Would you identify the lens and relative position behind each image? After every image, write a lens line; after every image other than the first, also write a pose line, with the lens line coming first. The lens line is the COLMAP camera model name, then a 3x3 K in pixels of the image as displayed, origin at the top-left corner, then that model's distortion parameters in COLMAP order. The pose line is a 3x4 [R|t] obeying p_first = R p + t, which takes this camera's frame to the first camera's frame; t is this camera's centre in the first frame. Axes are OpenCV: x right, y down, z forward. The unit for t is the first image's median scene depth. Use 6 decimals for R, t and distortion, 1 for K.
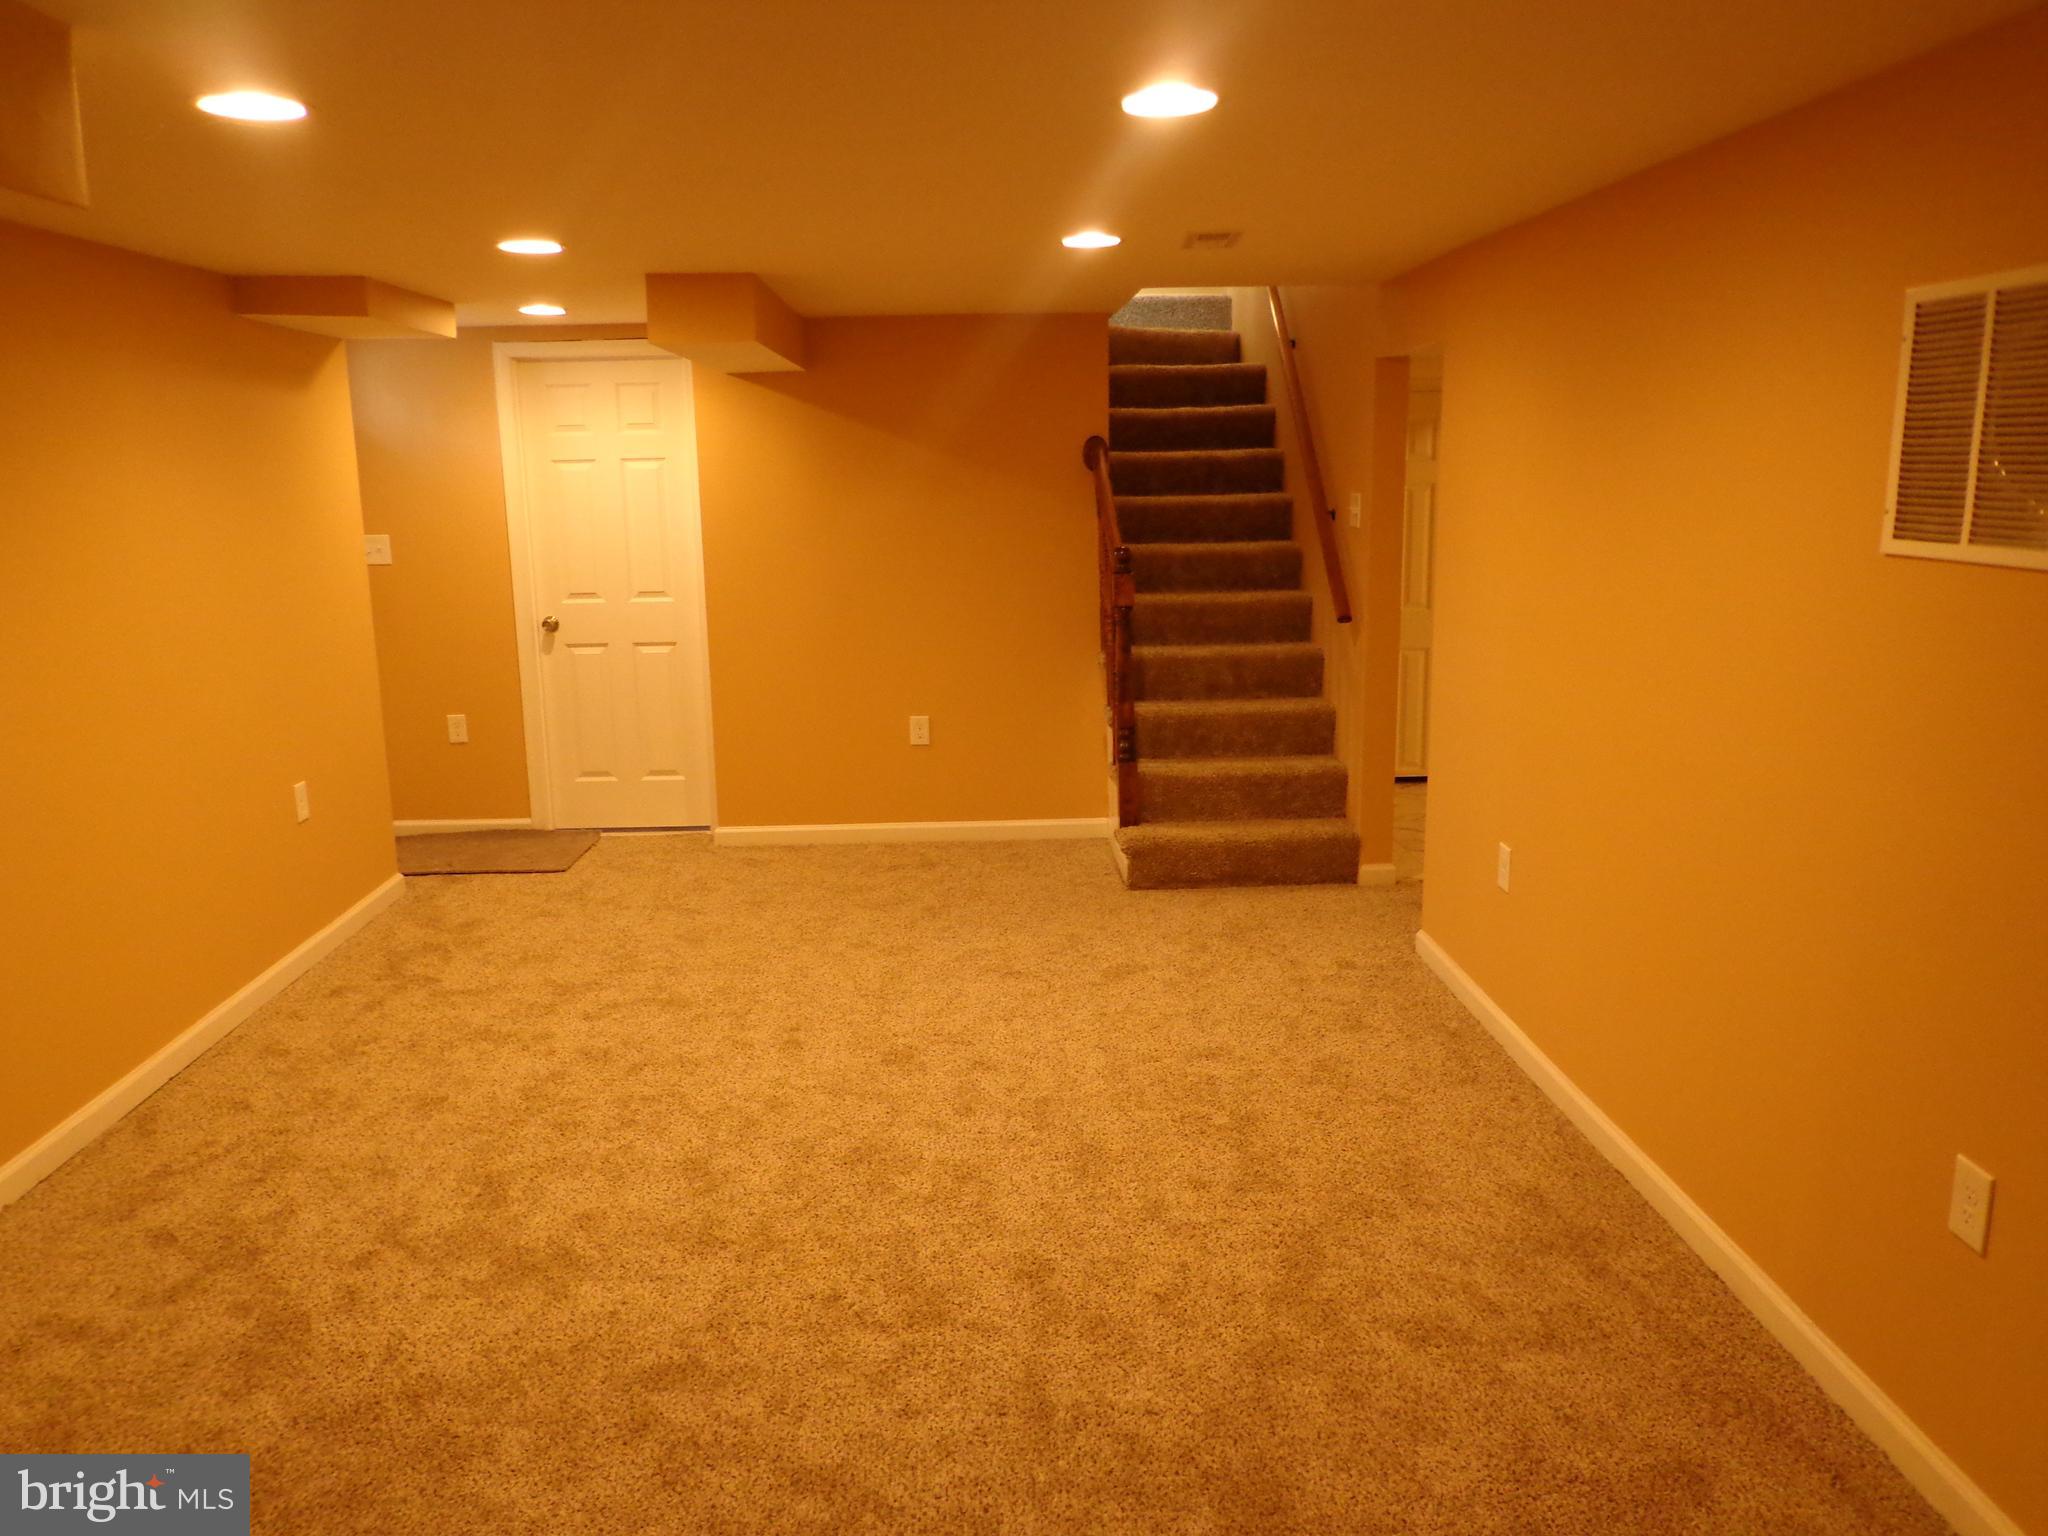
lens RADIAL K [[1521.0, 0, 1013.6], [0, 1521.0, 771.1], [0, 0, 1]] dist [0.002248, 0.008522]
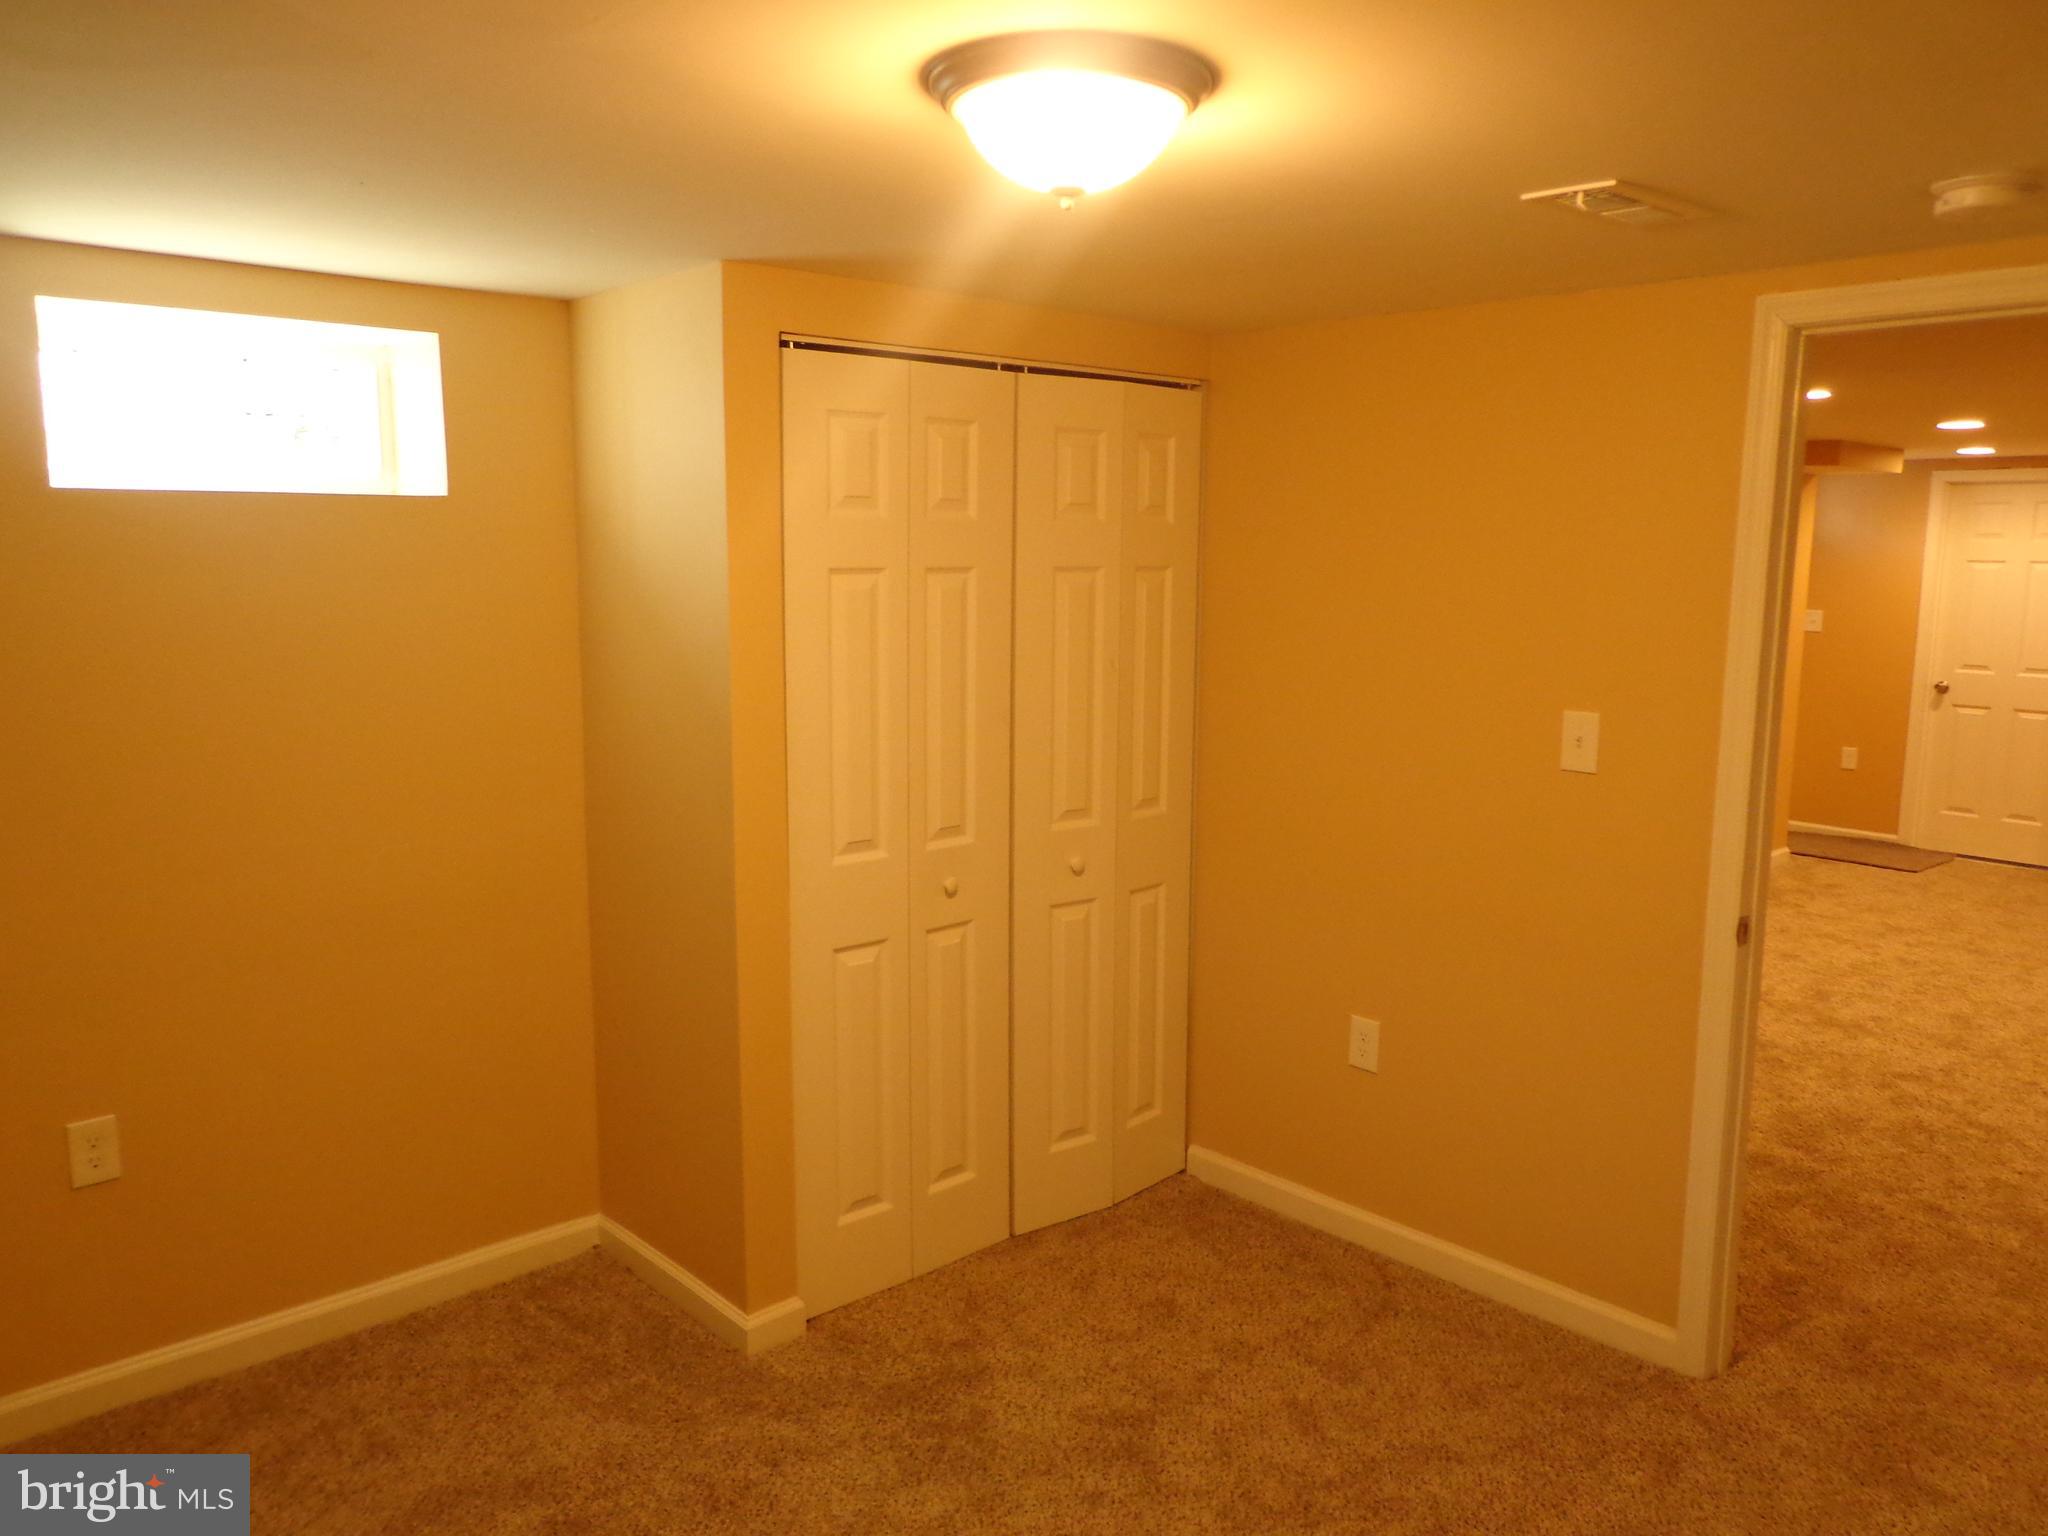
lens RADIAL K [[1521.0, 0, 1012.3], [0, 1521.0, 761.5], [0, 0, 1]] dist [0.002248, 0.008522]
pose [[0.646333, 0.131148, -0.751701, 0.202150], [-0.174549, 0.984410, 0.021667, 0.091675], [0.742824, 0.117205, 0.659148, -0.521155]]
